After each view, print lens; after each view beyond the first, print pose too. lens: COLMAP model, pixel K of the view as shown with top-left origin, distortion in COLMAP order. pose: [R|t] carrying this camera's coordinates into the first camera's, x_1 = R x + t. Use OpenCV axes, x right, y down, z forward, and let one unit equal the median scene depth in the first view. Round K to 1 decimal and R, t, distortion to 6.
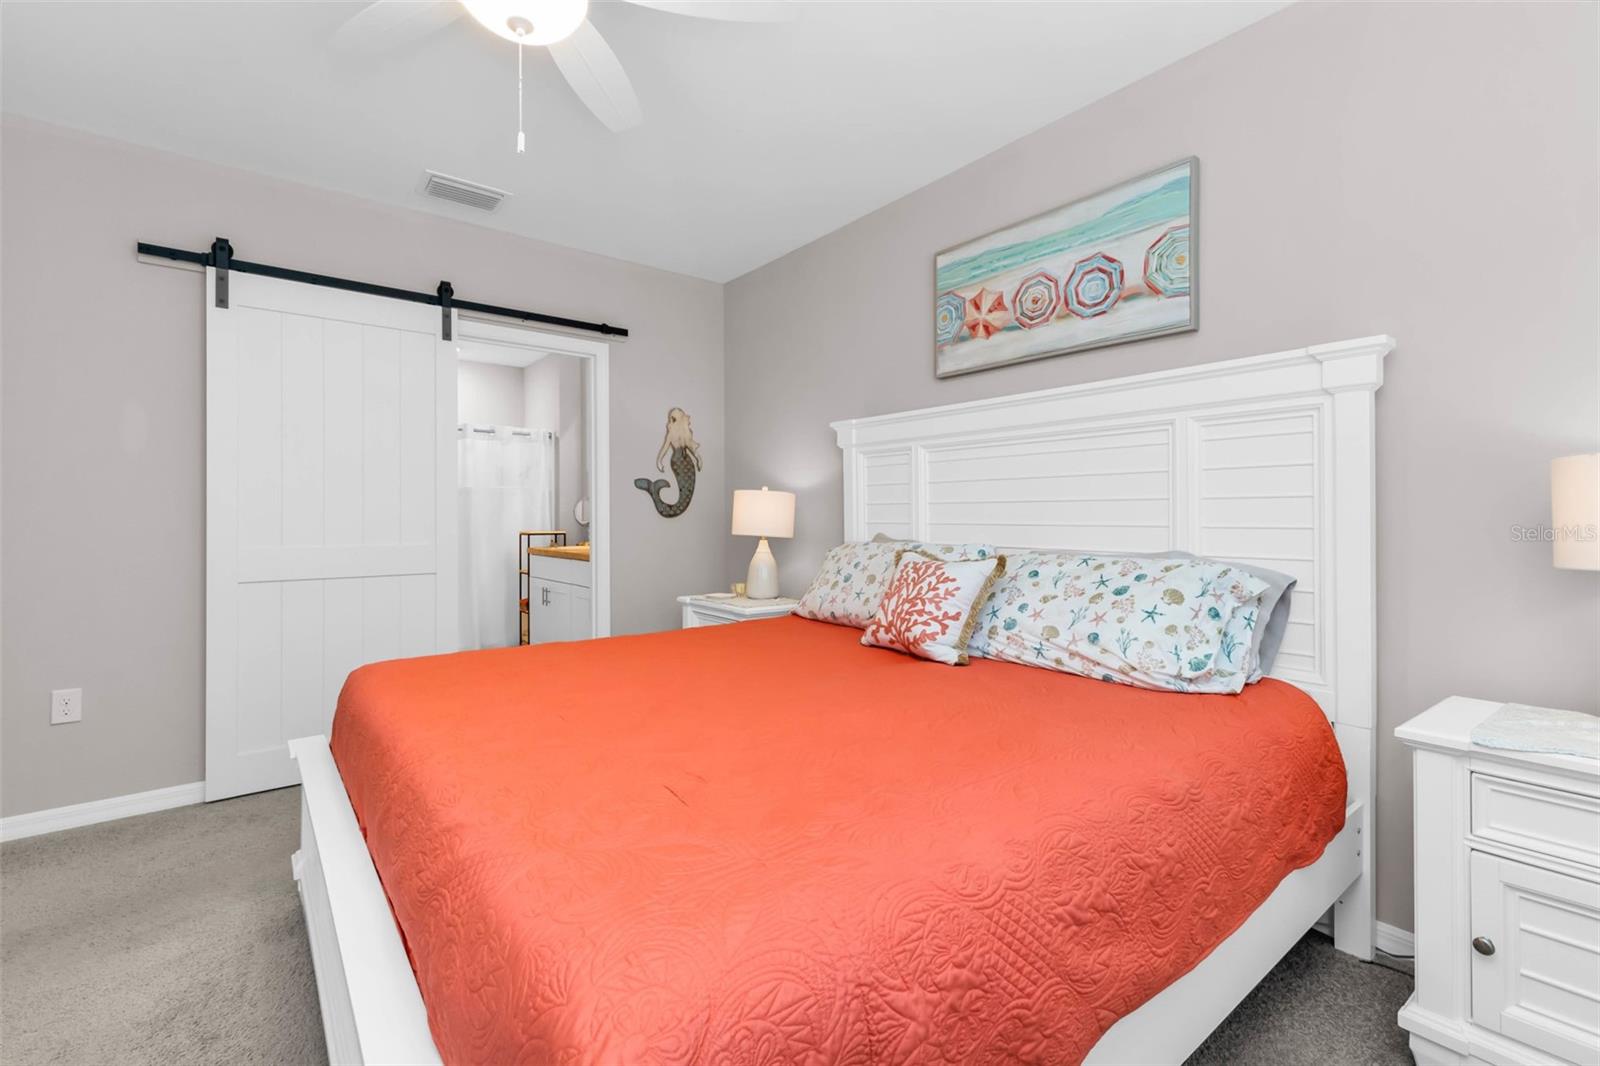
lens RADIAL K [[698.7, 0, 796.7], [0, 698.7, 518.6], [0, 0, 1]] dist [0.010472, -0.002284]
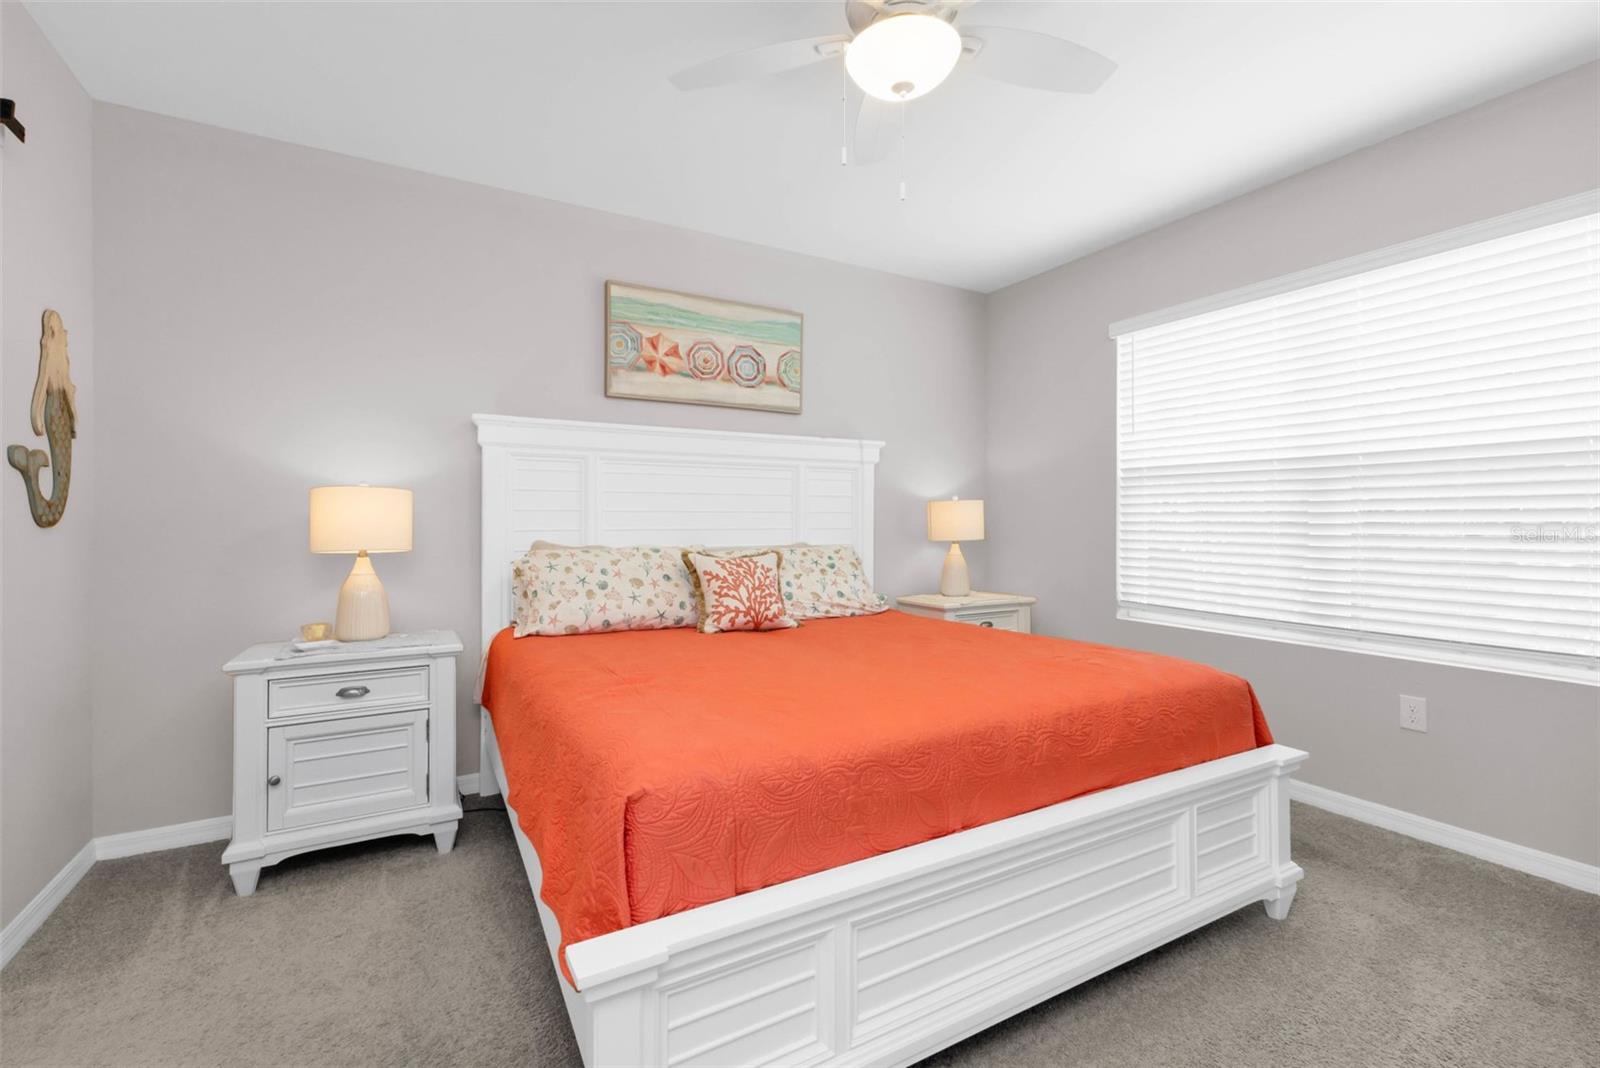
lens RADIAL K [[698.7, 0, 798.6], [0, 698.7, 527.6], [0, 0, 1]] dist [0.010472, -0.002284]
pose [[0.156695, -0.008804, 0.987608, -0.984183], [0.005190, 0.999954, 0.008091, -0.004087], [-0.987633, 0.003858, 0.156733, 0.642622]]
